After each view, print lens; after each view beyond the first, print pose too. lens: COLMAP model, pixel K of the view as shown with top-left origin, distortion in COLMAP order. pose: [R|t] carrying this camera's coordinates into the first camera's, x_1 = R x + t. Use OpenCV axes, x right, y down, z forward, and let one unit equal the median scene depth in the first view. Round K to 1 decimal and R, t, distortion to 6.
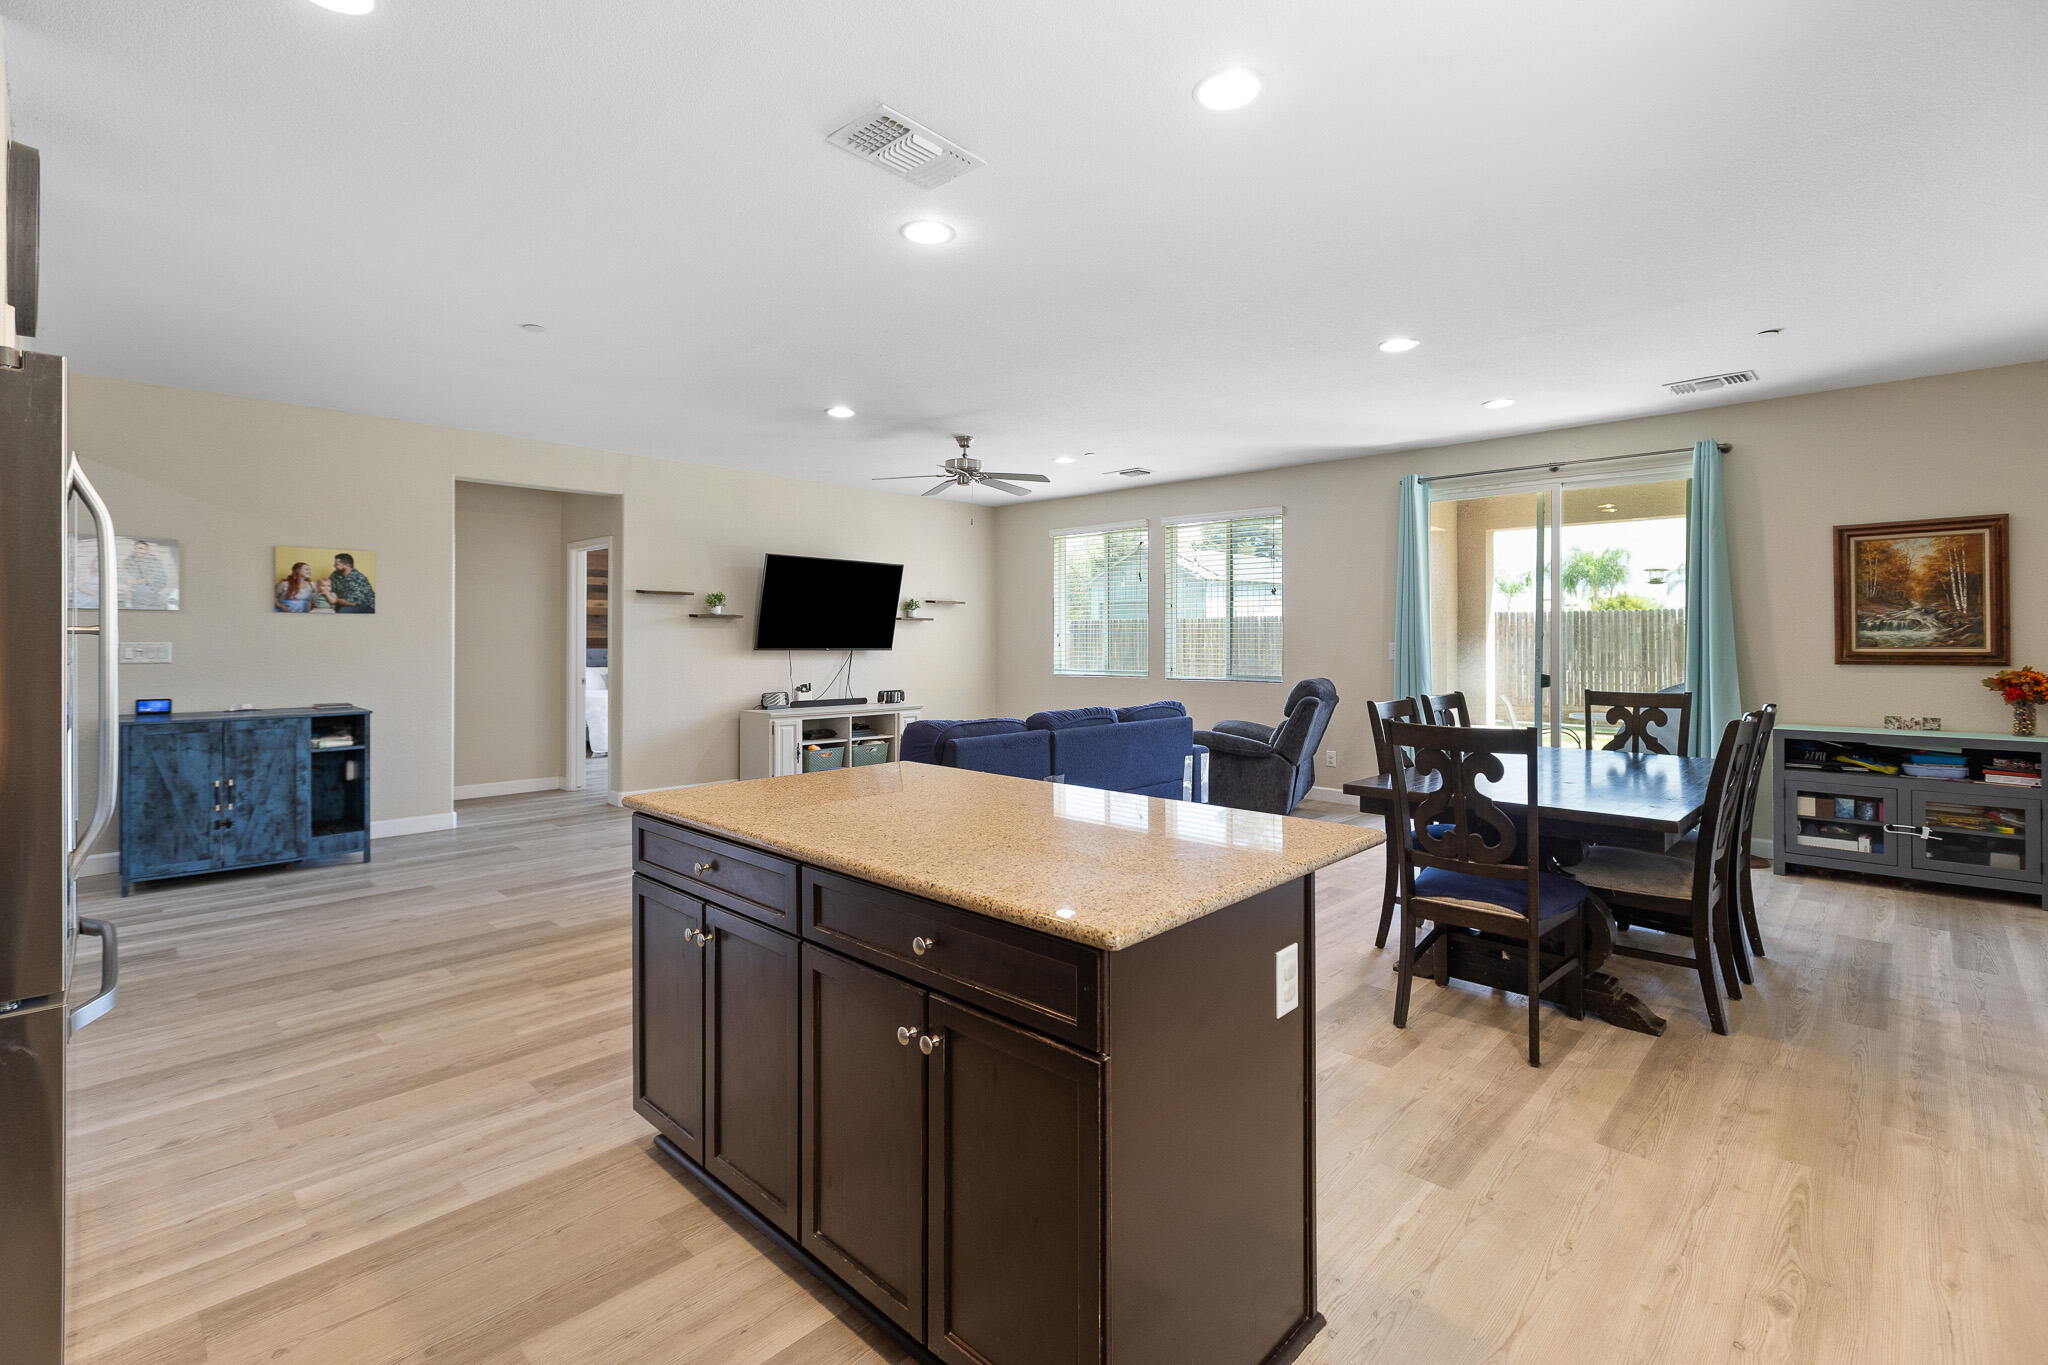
lens RADIAL K [[924.6, 0, 1035.7], [0, 924.6, 641.5], [0, 0, 1]] dist [0.000921, 0.000136]
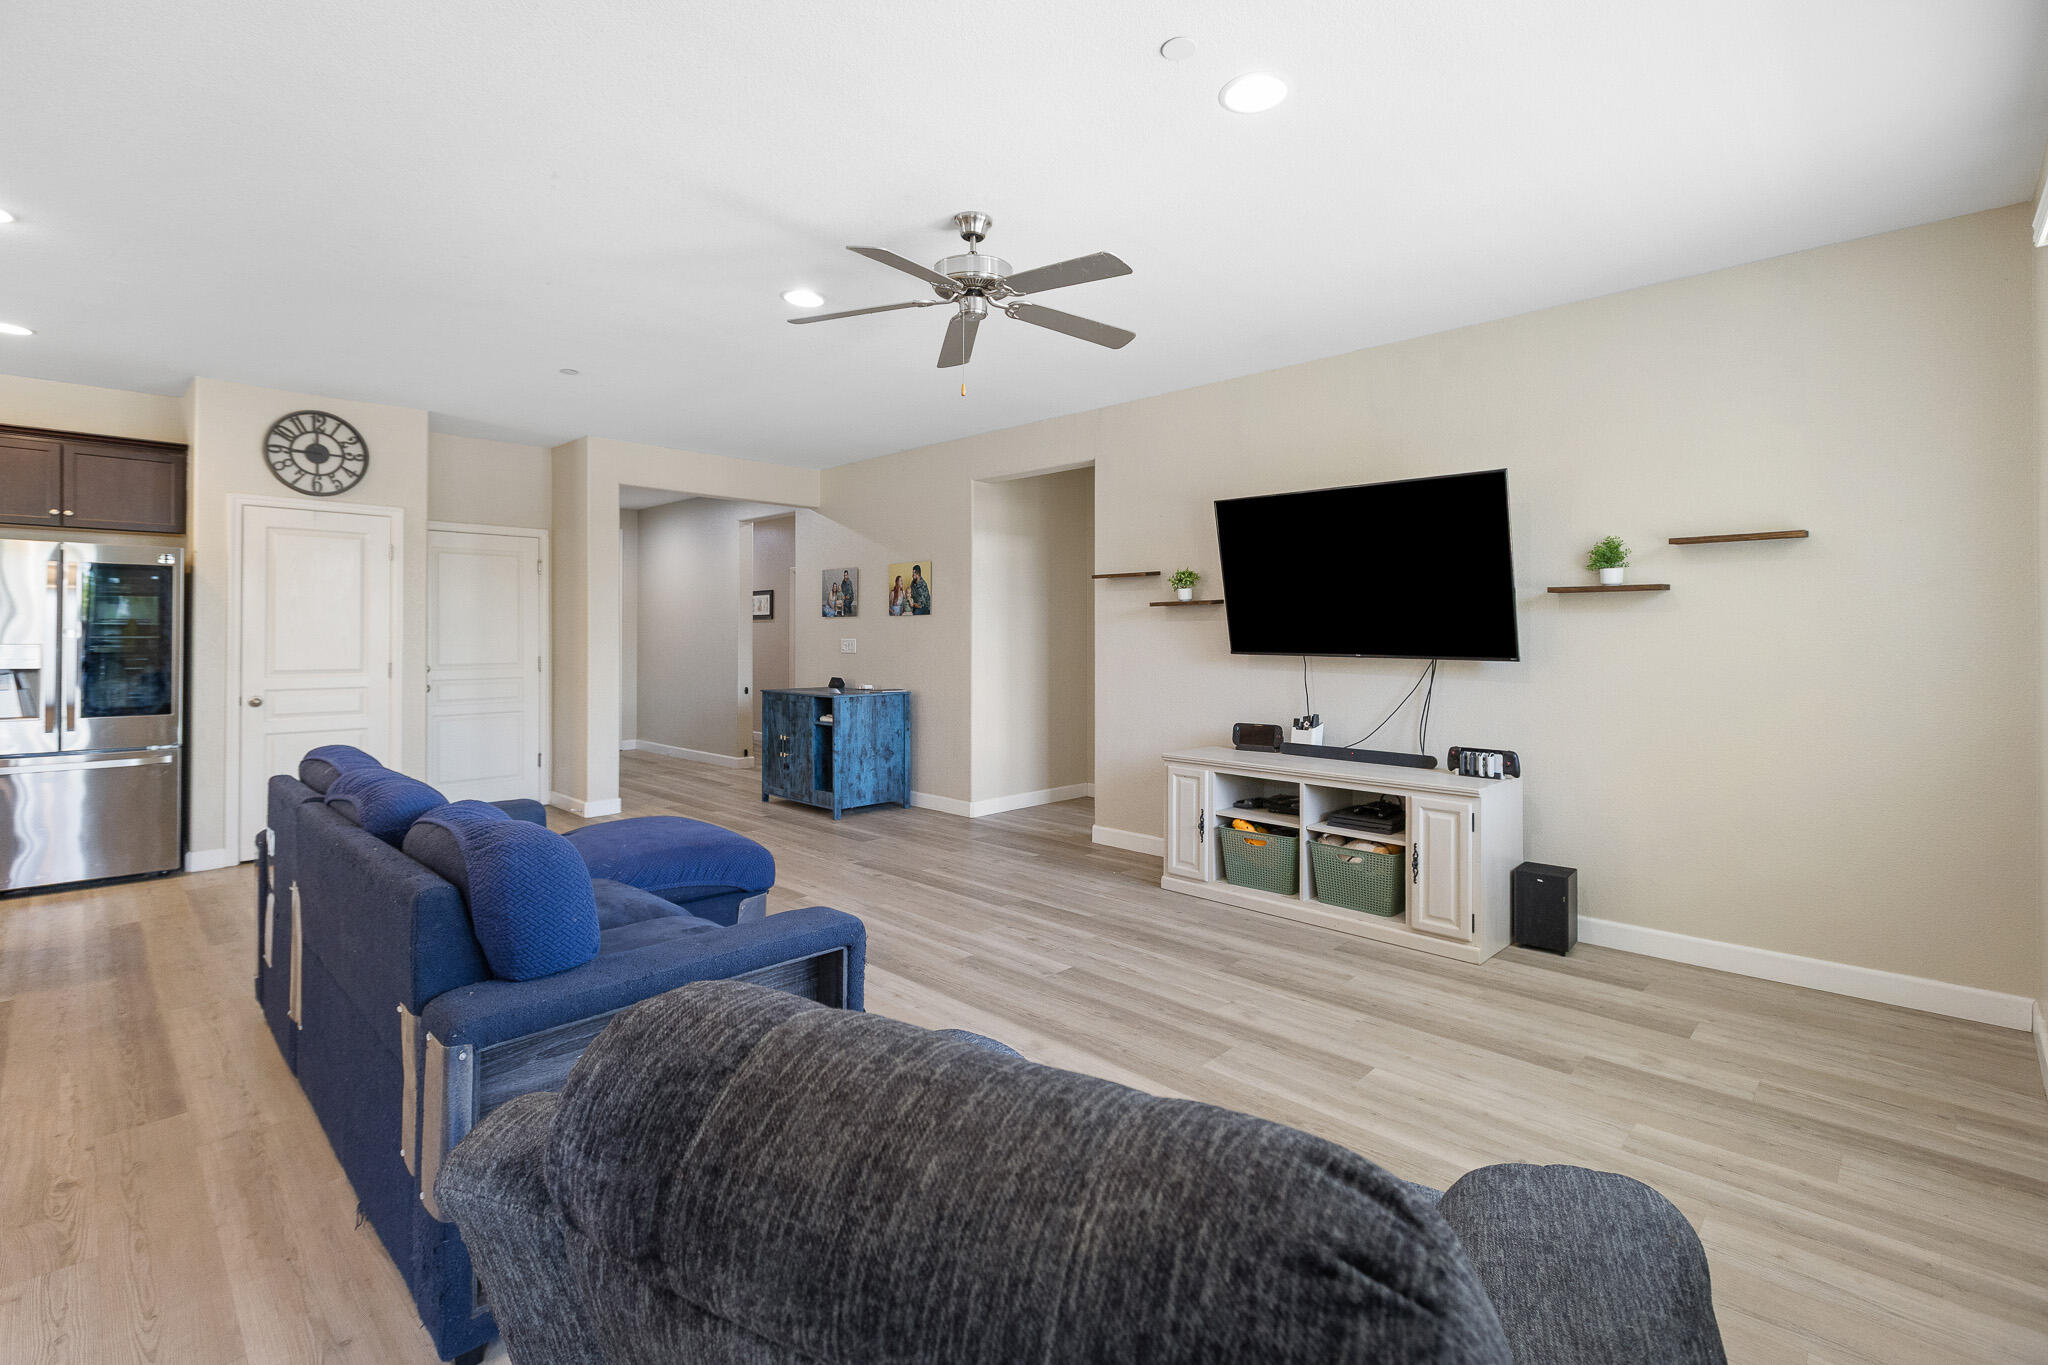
lens RADIAL K [[924.6, 0, 1035.6], [0, 924.6, 631.6], [0, 0, 1]] dist [0.000921, 0.000136]
pose [[-0.015424, -0.006534, -0.999860, 0.520012], [-0.003841, 0.999972, -0.006475, -0.002127], [0.999874, 0.003740, -0.015449, 1.345040]]
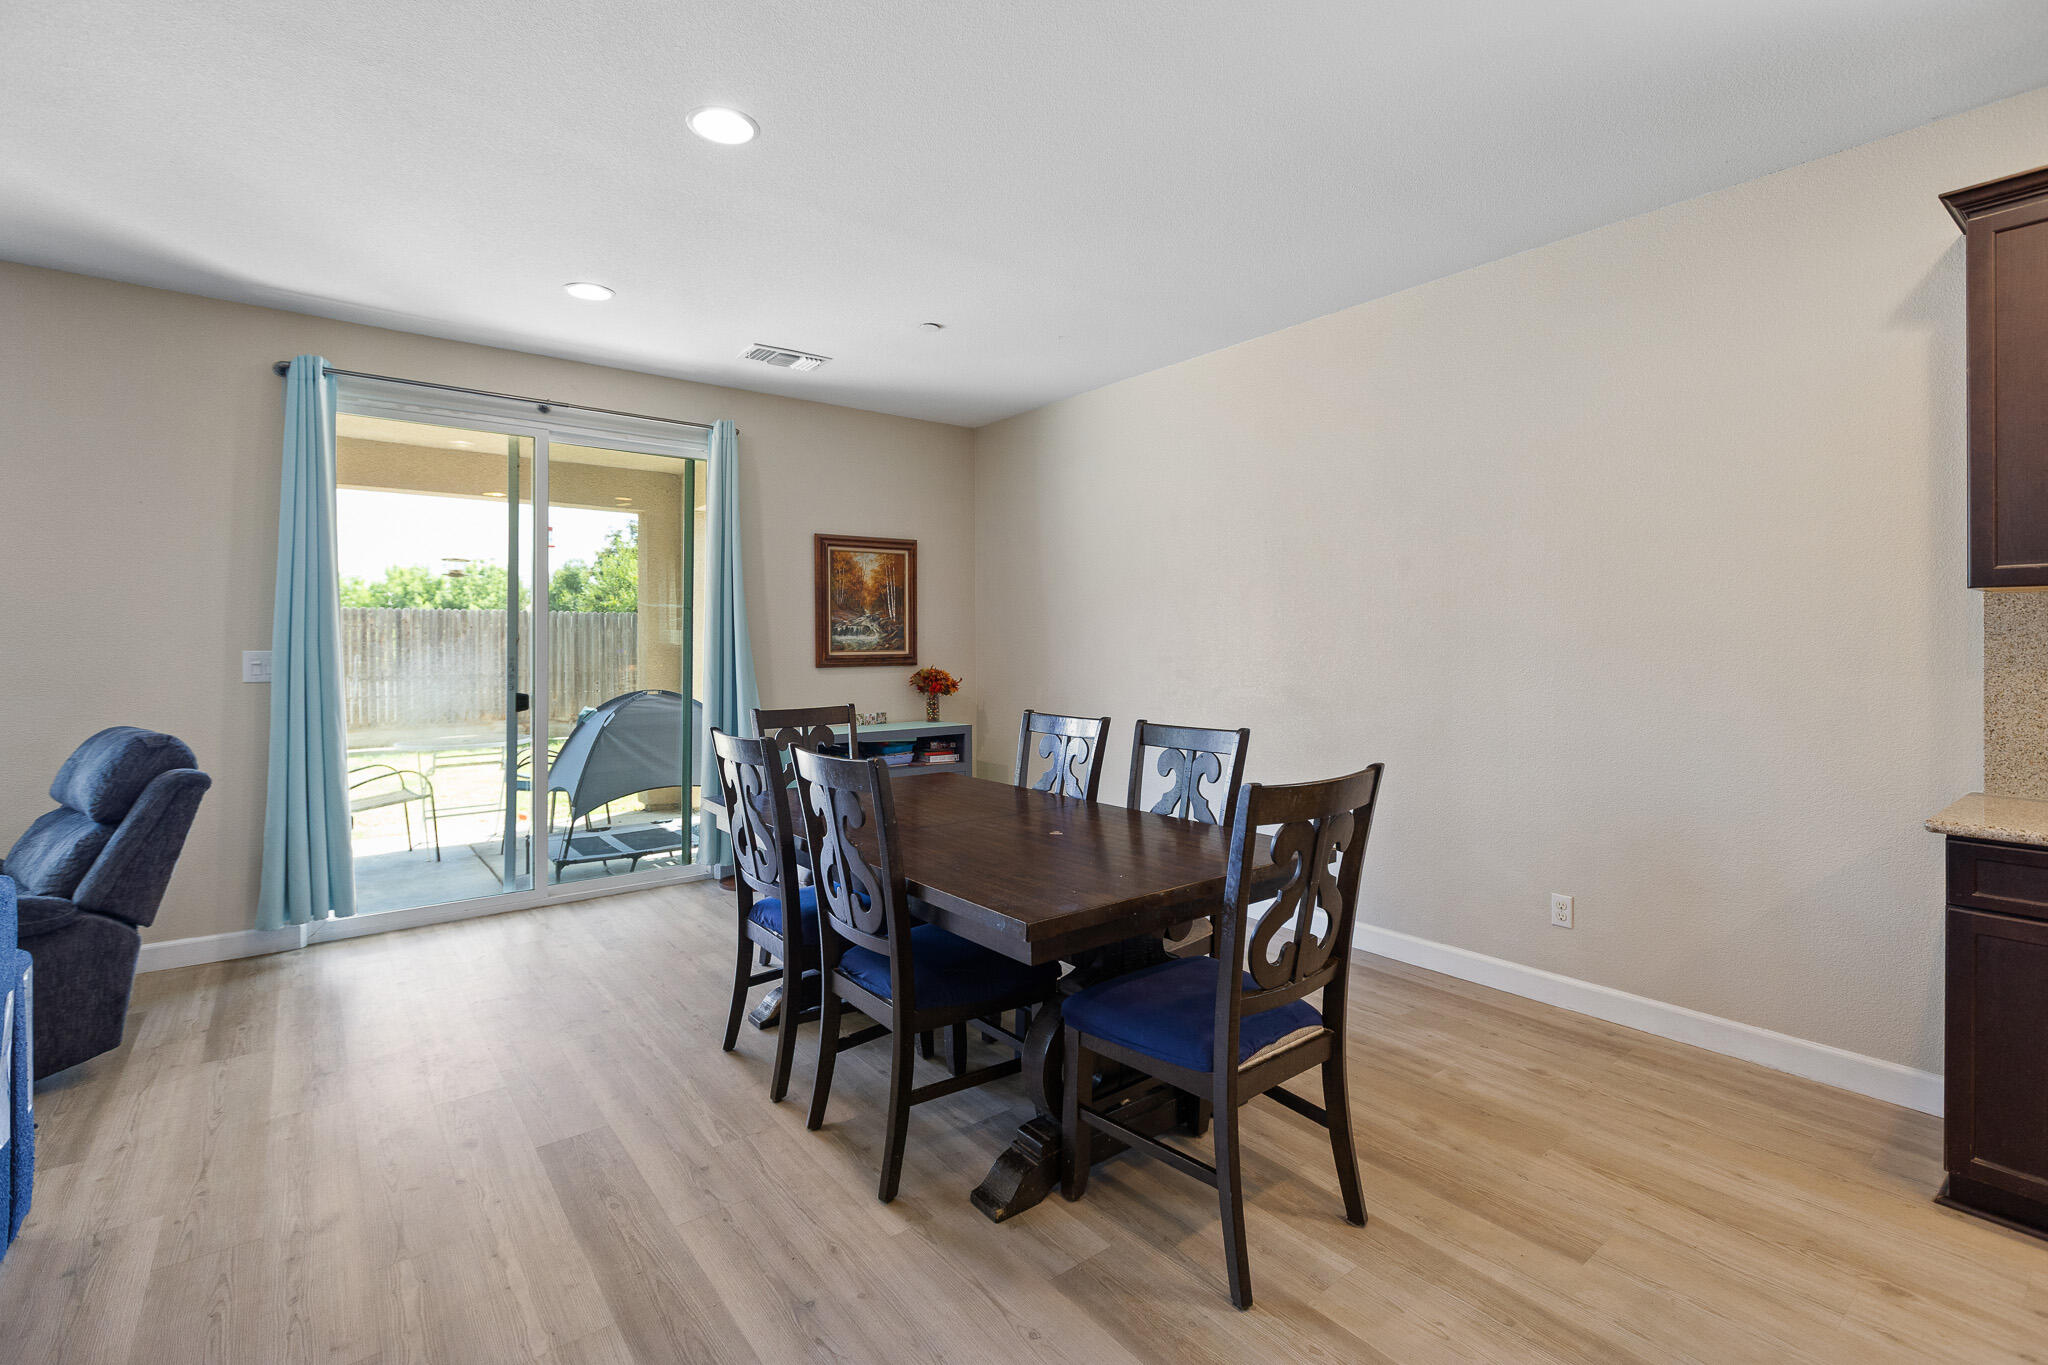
lens RADIAL K [[924.6, 0, 1035.2], [0, 924.6, 642.3], [0, 0, 1]] dist [0.000921, 0.000136]
pose [[0.144103, 0.000371, 0.989563, -0.125090], [0.004685, 0.999988, -0.001057, -0.001566], [-0.989552, 0.004789, 0.144100, 0.641605]]
